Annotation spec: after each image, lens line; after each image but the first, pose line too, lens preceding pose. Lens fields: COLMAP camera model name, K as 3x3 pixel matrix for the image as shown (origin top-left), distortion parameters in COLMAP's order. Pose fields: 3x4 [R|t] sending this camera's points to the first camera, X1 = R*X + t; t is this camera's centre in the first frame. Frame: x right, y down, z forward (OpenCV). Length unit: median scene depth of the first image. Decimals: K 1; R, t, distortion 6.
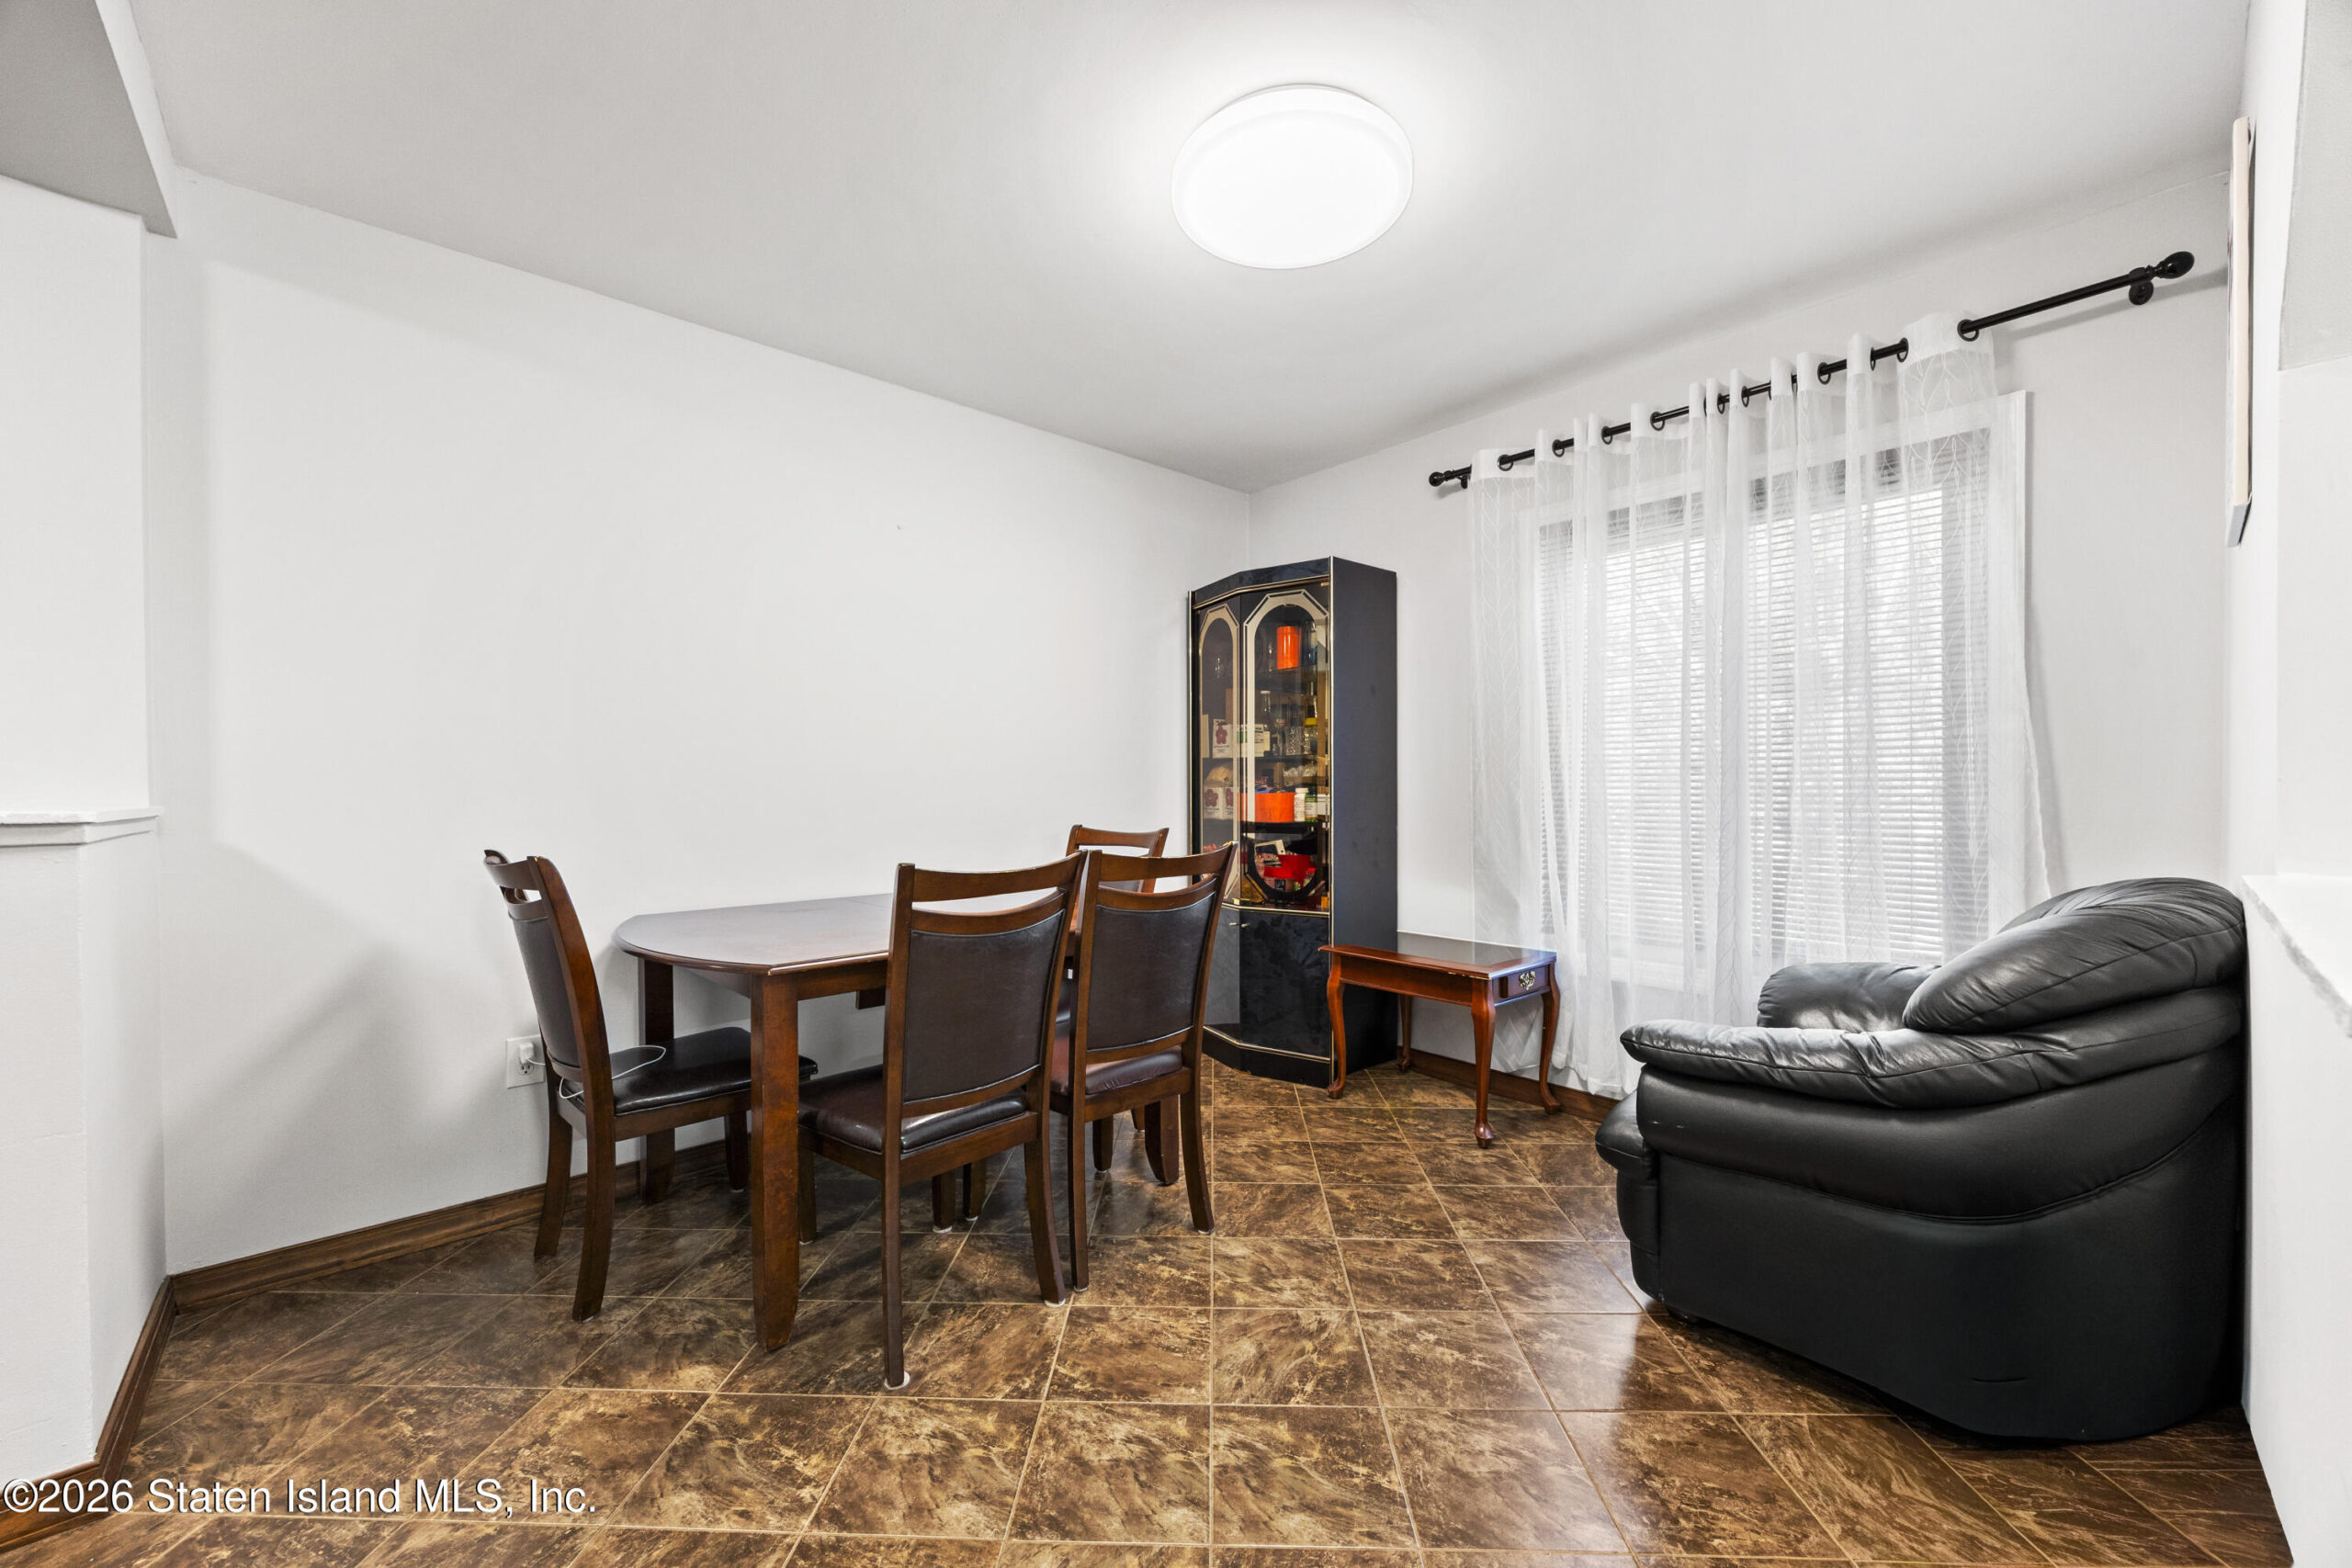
lens RADIAL K [[908.2, 0, 1176.0], [0, 908.2, 784.0], [0, 0, 1]] dist [0.002103, 0.000279]
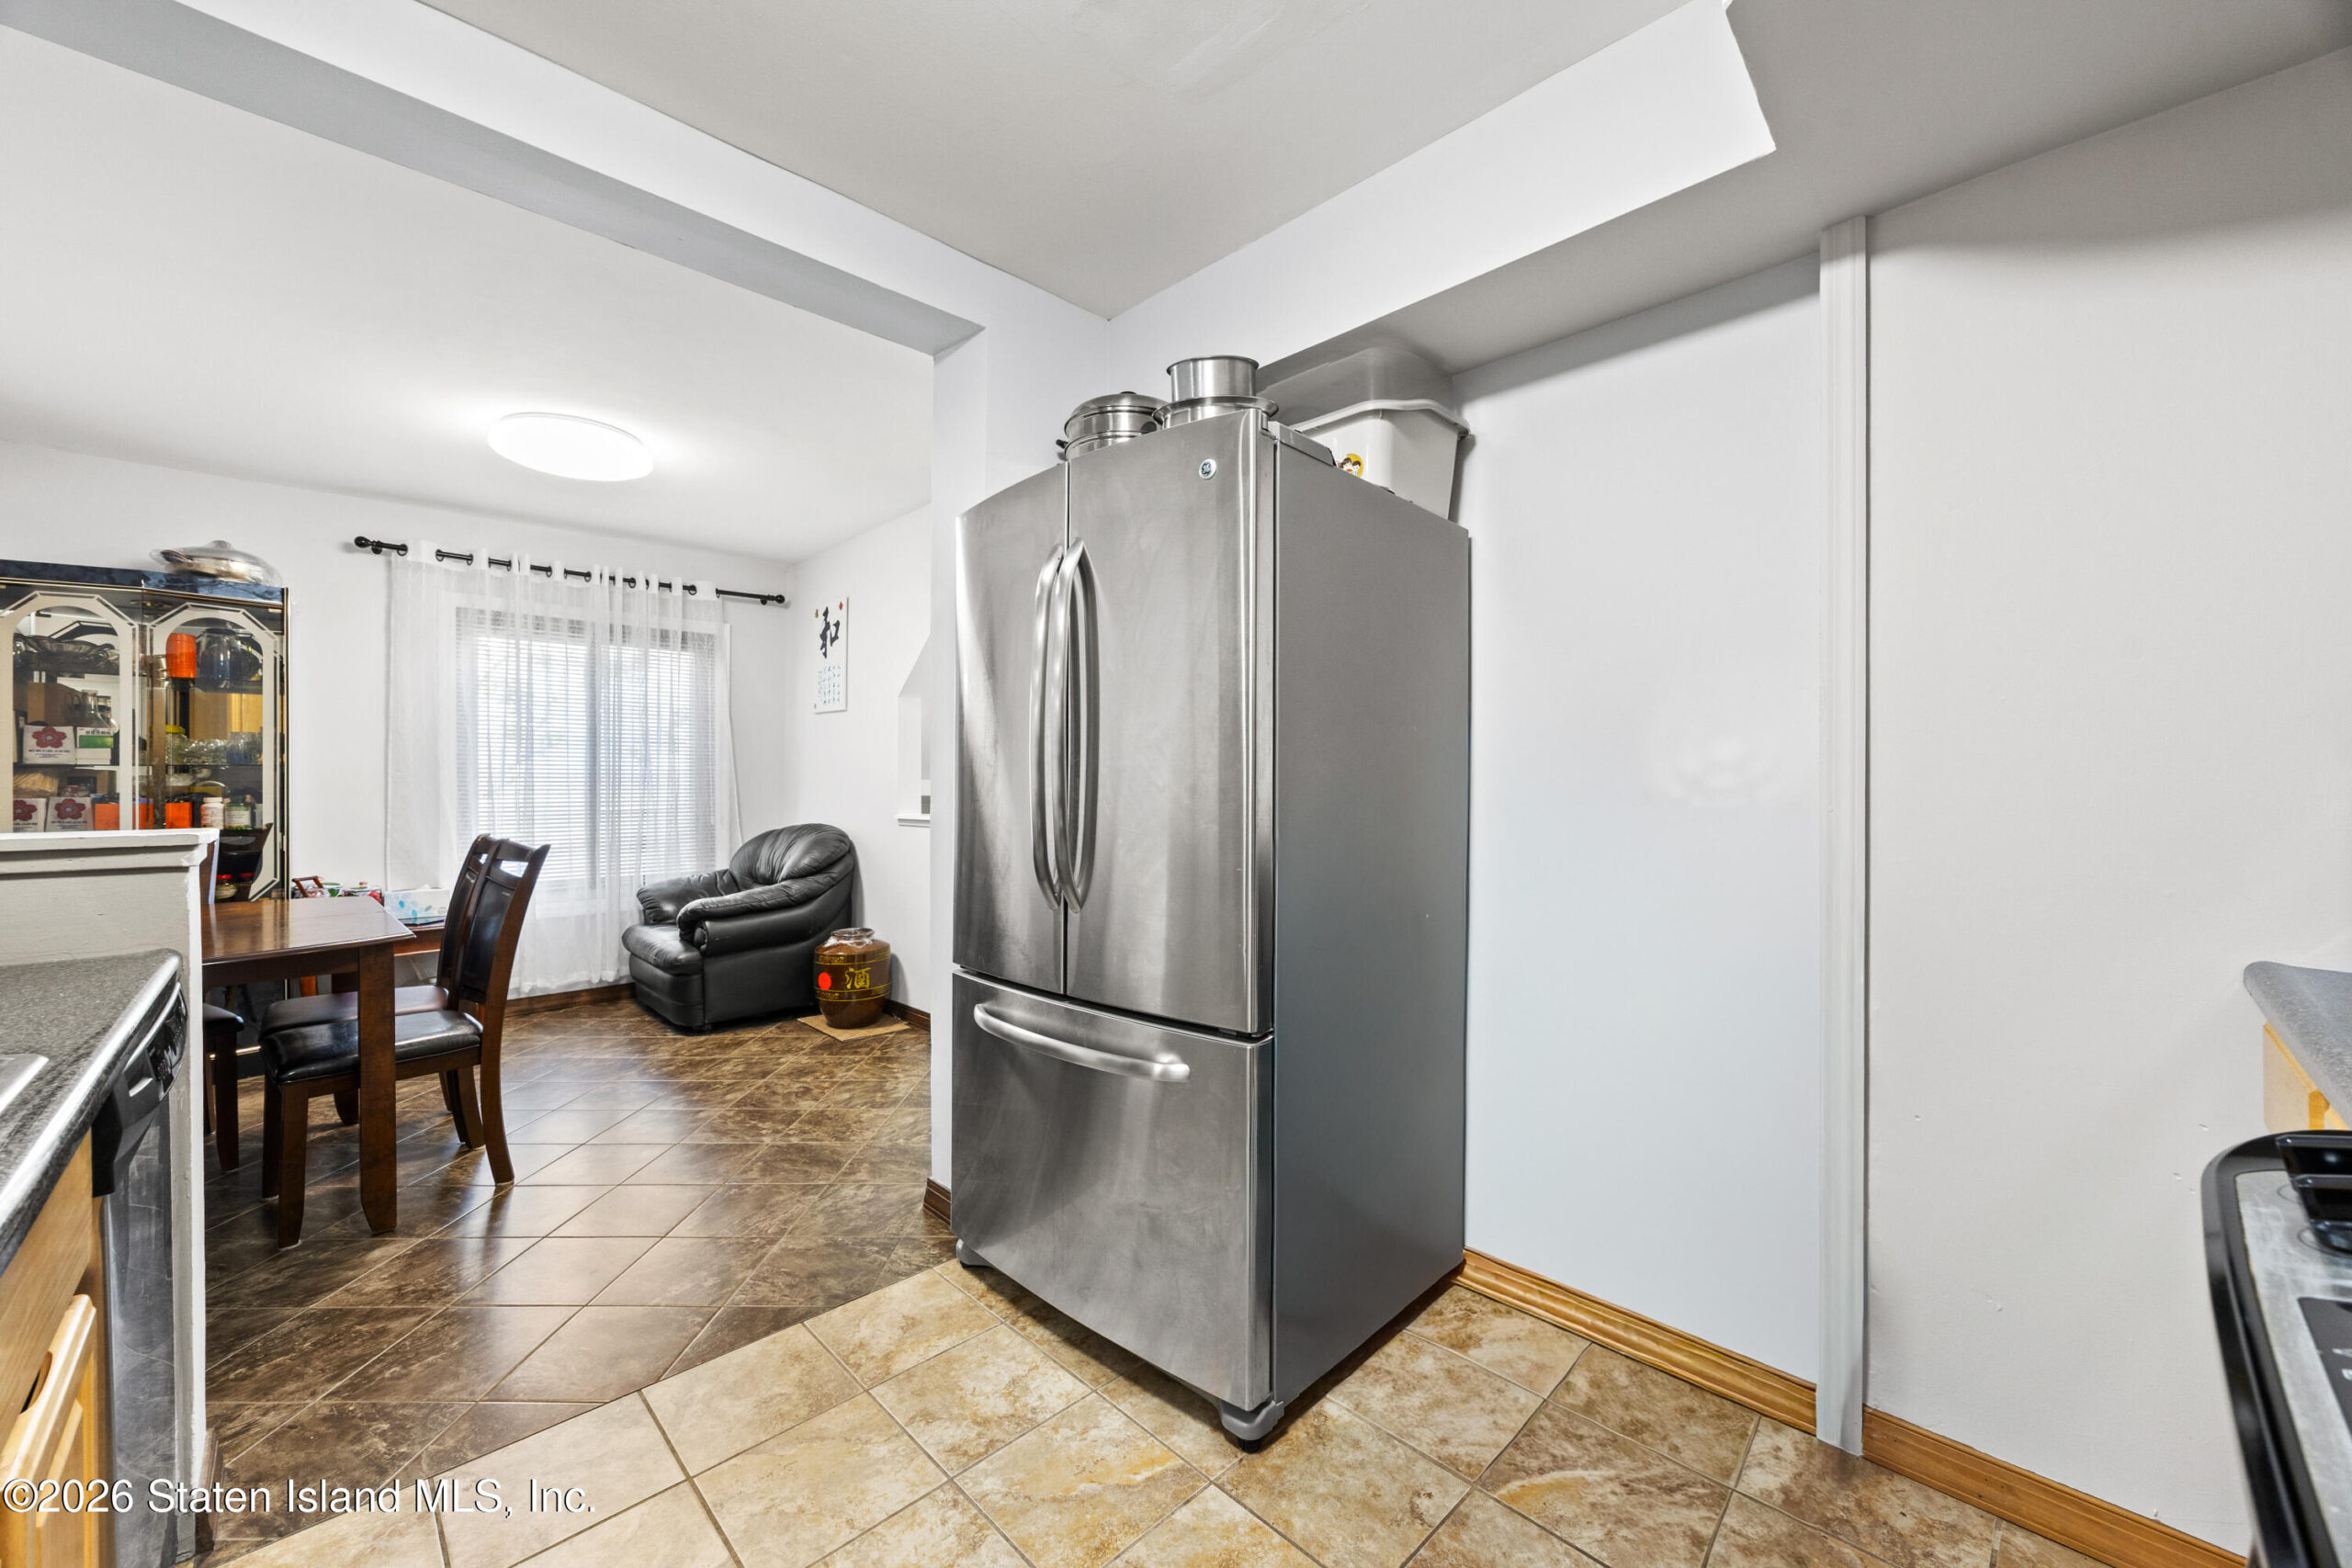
lens RADIAL K [[908.3, 0, 1165.6], [0, 908.3, 775.0], [0, 0, 1]] dist [-0.001430, -0.000247]
pose [[-0.015400, 0.007068, 0.999856, -1.438286], [-0.007338, 0.999947, -0.007182, -0.033645], [-0.999854, -0.007448, -0.015348, -0.086655]]
